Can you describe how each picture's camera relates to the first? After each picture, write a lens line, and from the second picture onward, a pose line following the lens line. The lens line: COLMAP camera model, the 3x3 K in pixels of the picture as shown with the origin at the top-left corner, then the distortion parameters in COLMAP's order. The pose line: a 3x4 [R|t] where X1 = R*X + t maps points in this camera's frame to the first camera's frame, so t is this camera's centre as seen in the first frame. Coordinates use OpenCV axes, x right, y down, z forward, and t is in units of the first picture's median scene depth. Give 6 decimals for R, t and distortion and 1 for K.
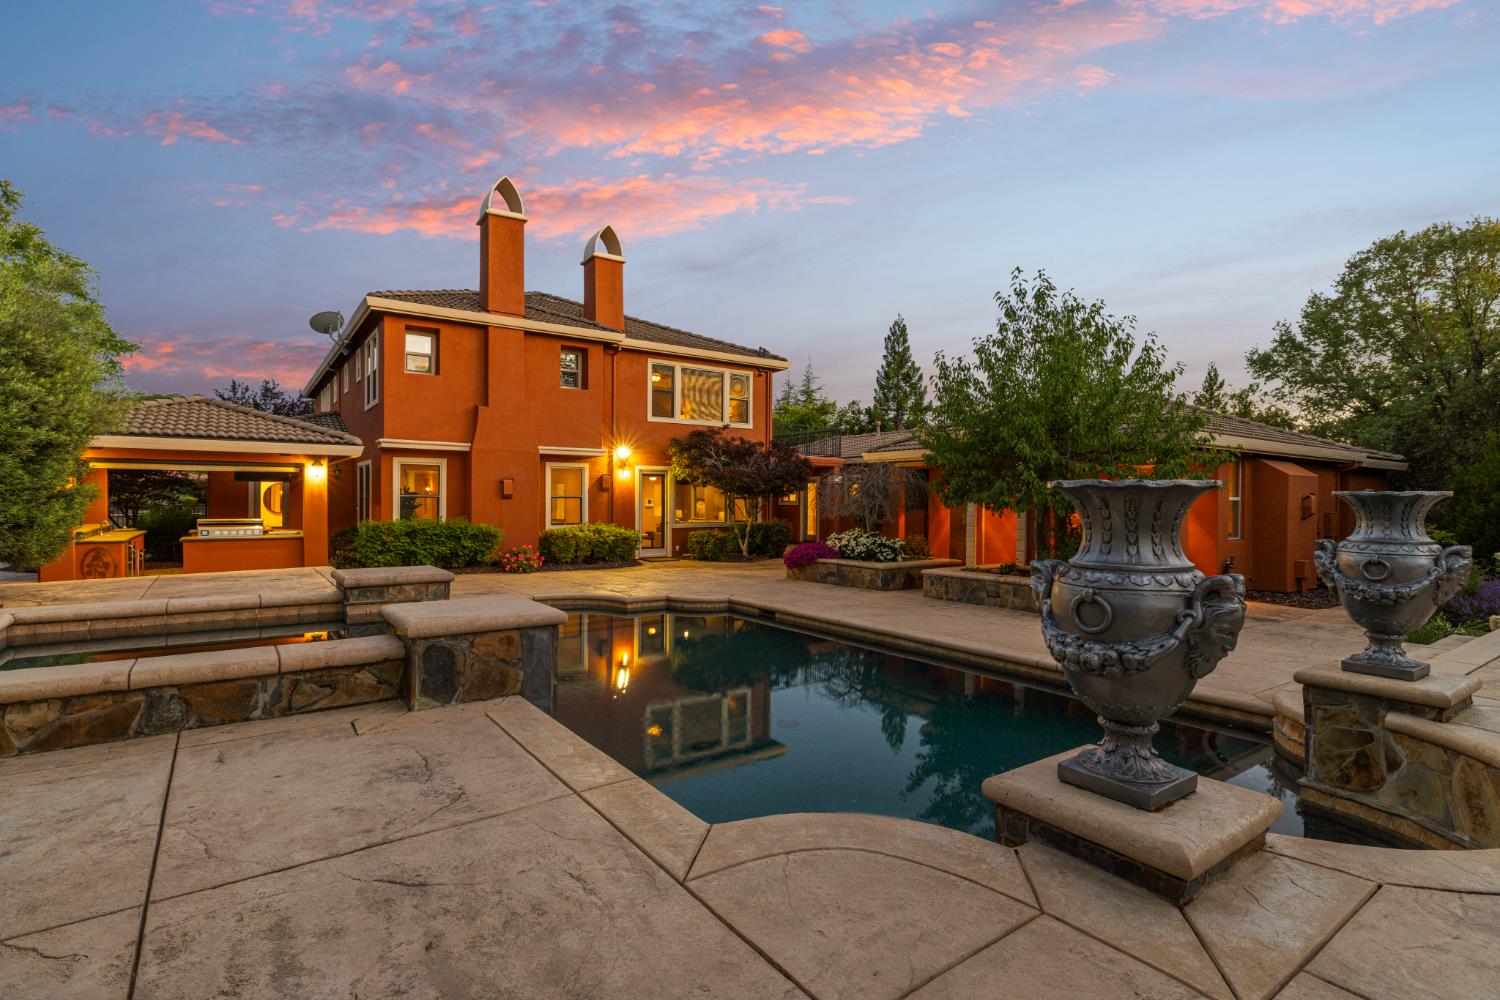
lens RADIAL K [[724.8, 0, 750.0], [0, 724.8, 499.4], [0, 0, 1]] dist [0.001820, -0.000712]
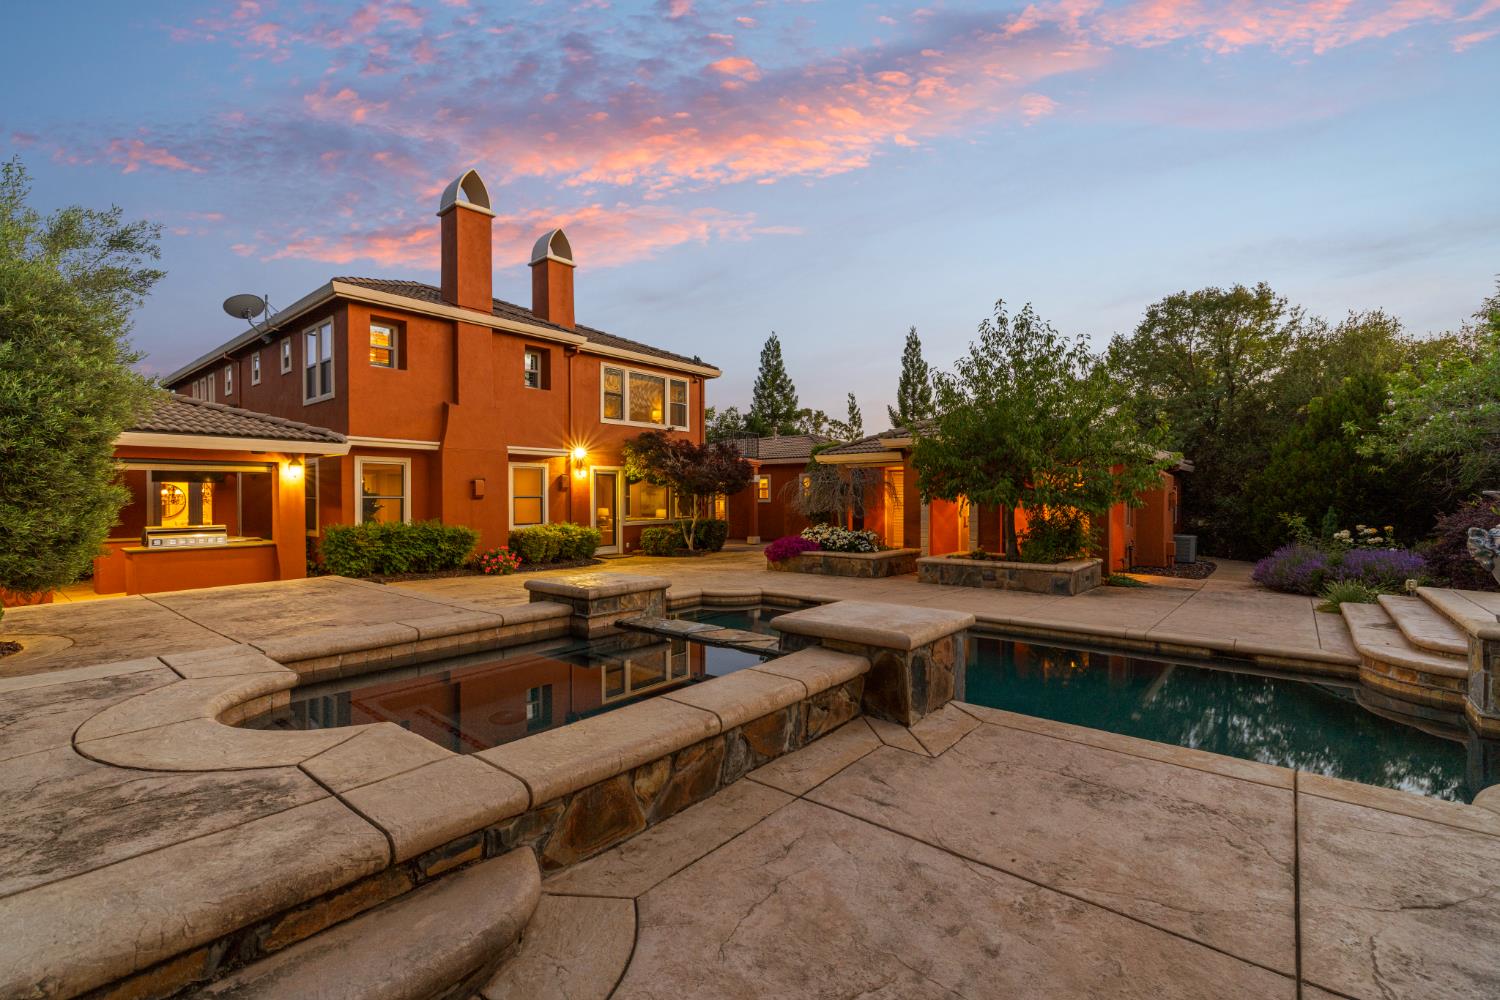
lens RADIAL K [[655.9, 0, 750.5], [0, 655.9, 499.2], [0, 0, 1]] dist [-0.000213, 0.001512]
pose [[0.966731, -0.008887, 0.255641, -0.209000], [0.007617, 0.999953, 0.005959, -0.003522], [-0.255682, -0.003813, 0.966754, 0.051296]]
